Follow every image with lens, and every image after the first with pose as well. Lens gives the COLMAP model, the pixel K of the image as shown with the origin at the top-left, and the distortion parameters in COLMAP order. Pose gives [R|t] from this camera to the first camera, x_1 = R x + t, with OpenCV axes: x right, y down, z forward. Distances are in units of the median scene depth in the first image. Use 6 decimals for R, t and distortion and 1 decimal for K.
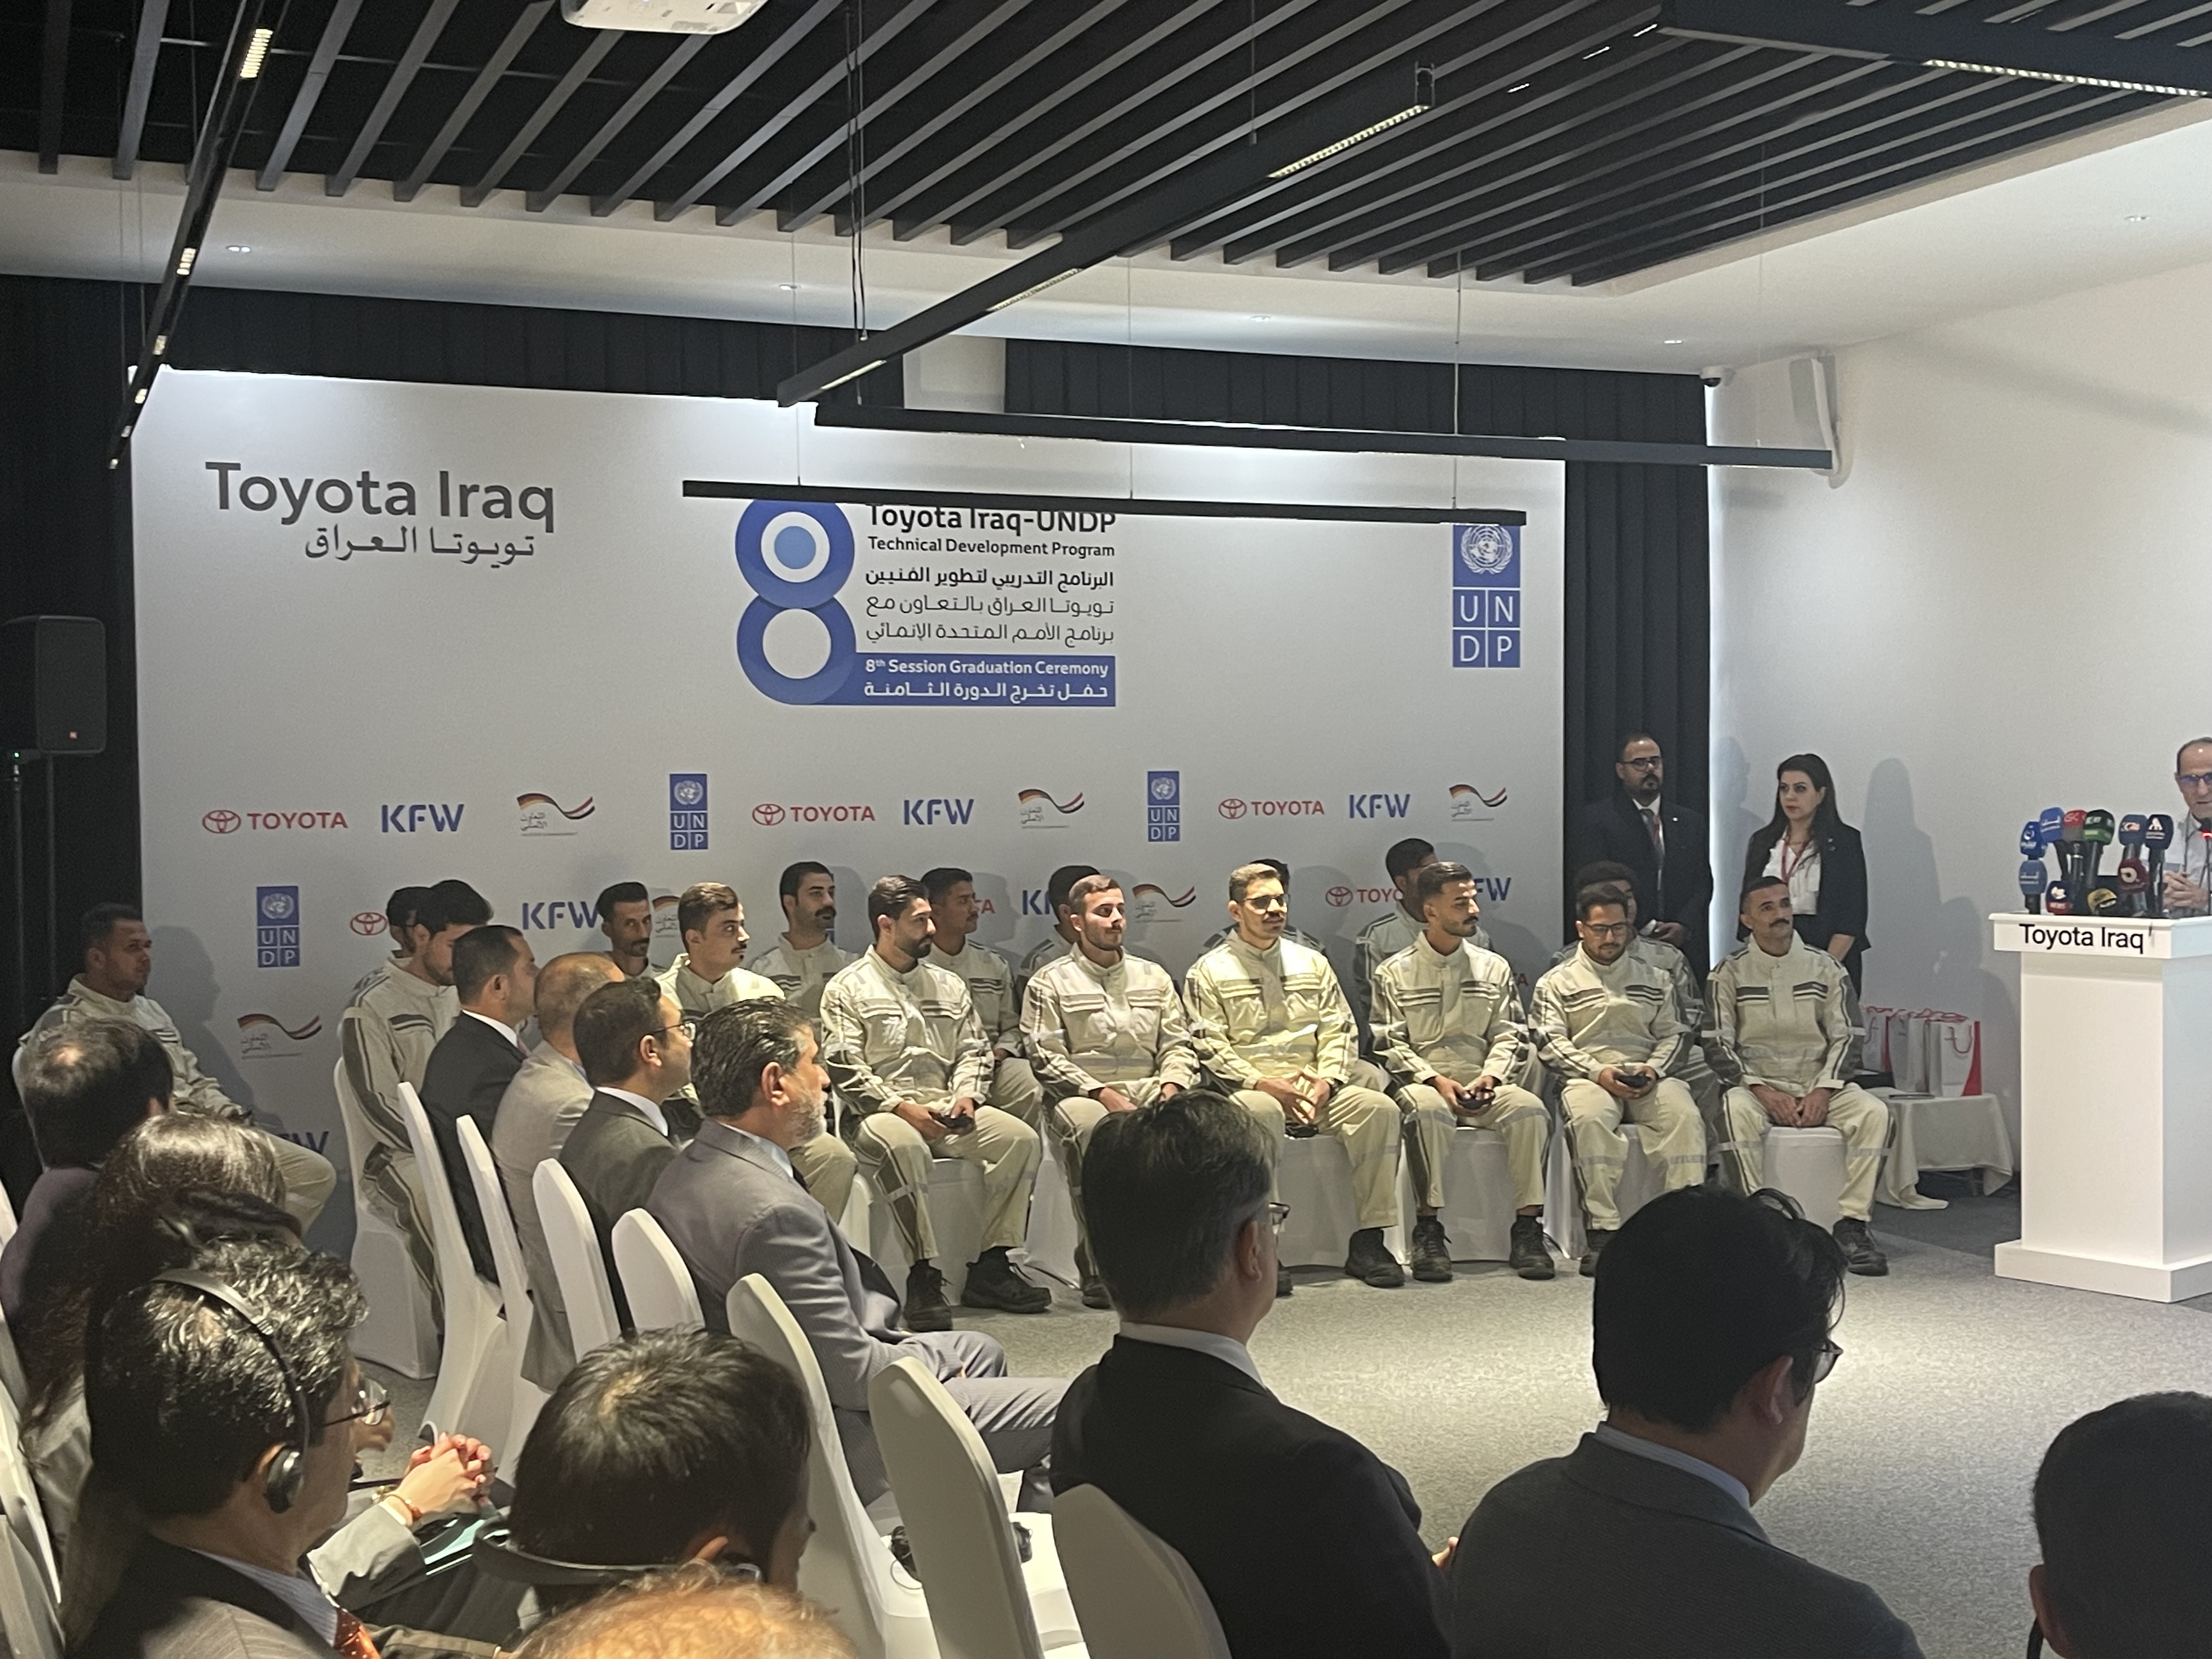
lens RADIAL K [[2540.3, 0, 1104.3], [0, 2540.3, 811.3], [0, 0, 1]] dist [0.069958, 0.000000]
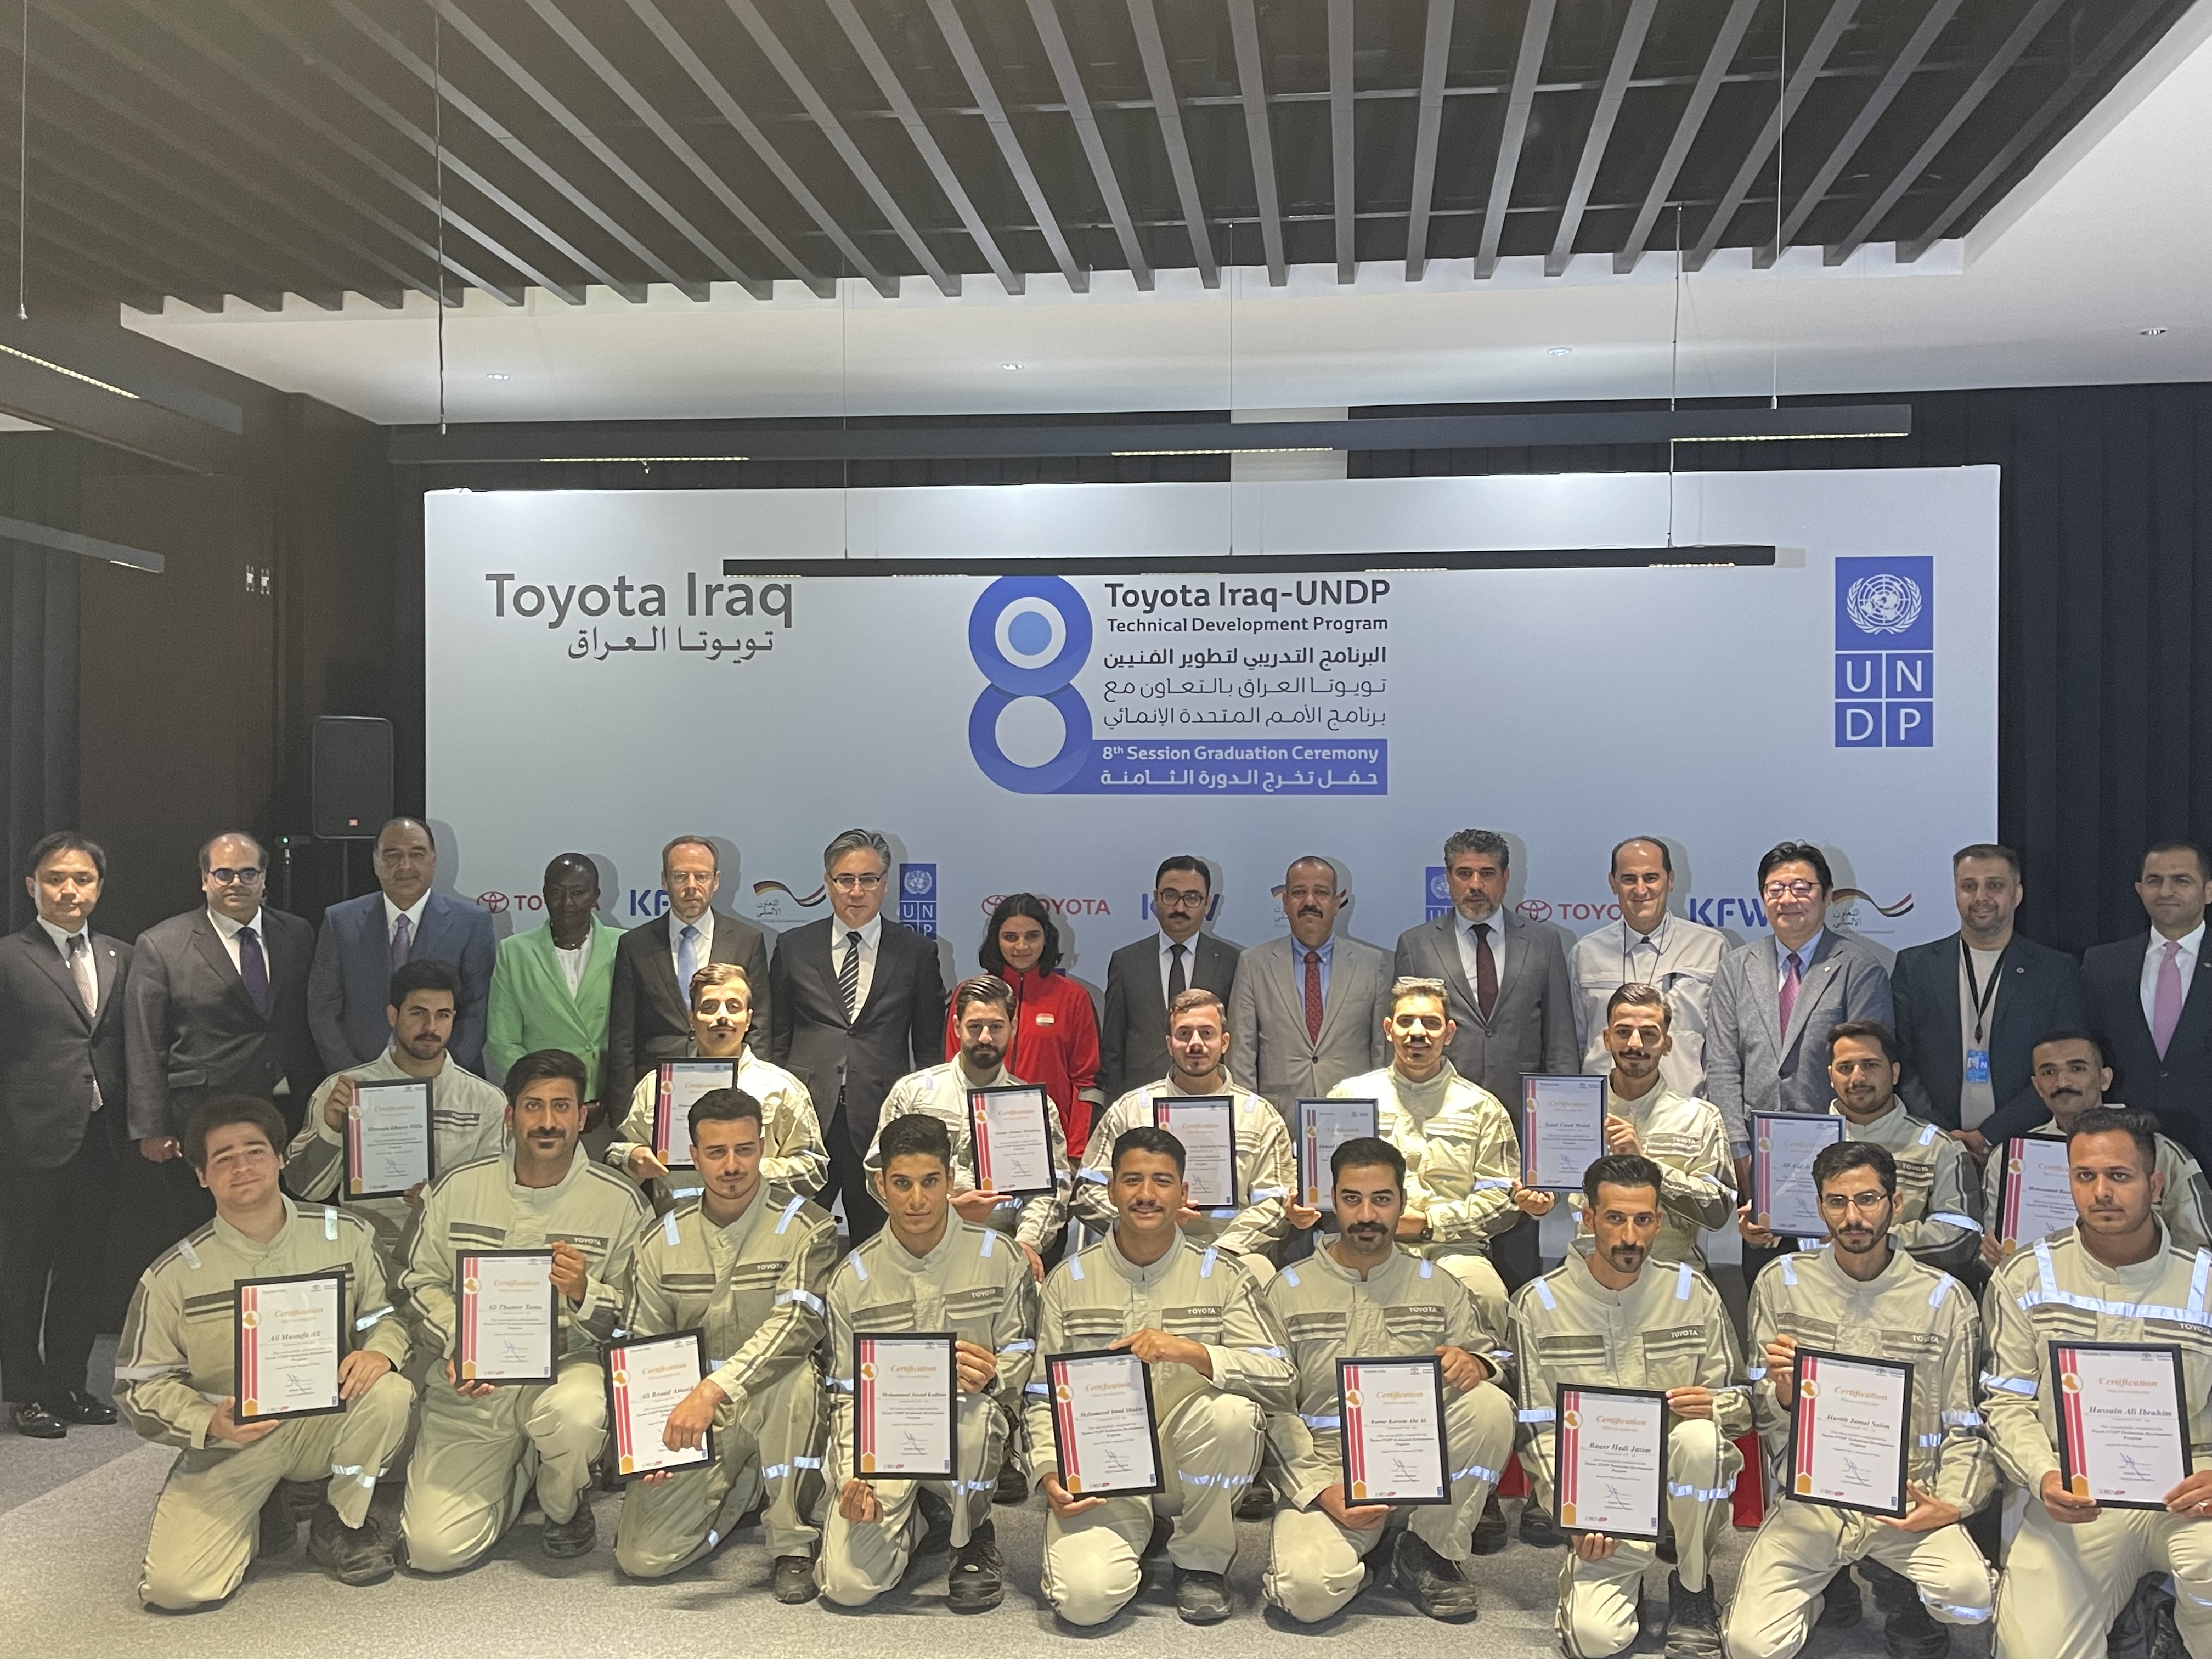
lens RADIAL K [[2026.7, 0, 1105.6], [0, 2026.7, 834.8], [0, 0, 1]] dist [0.064373, 0.000000]
pose [[0.876023, 0.006568, -0.482225, 0.283522], [-0.019068, 0.999597, -0.021025, -0.010695], [0.481893, 0.027613, 0.875795, 0.340685]]
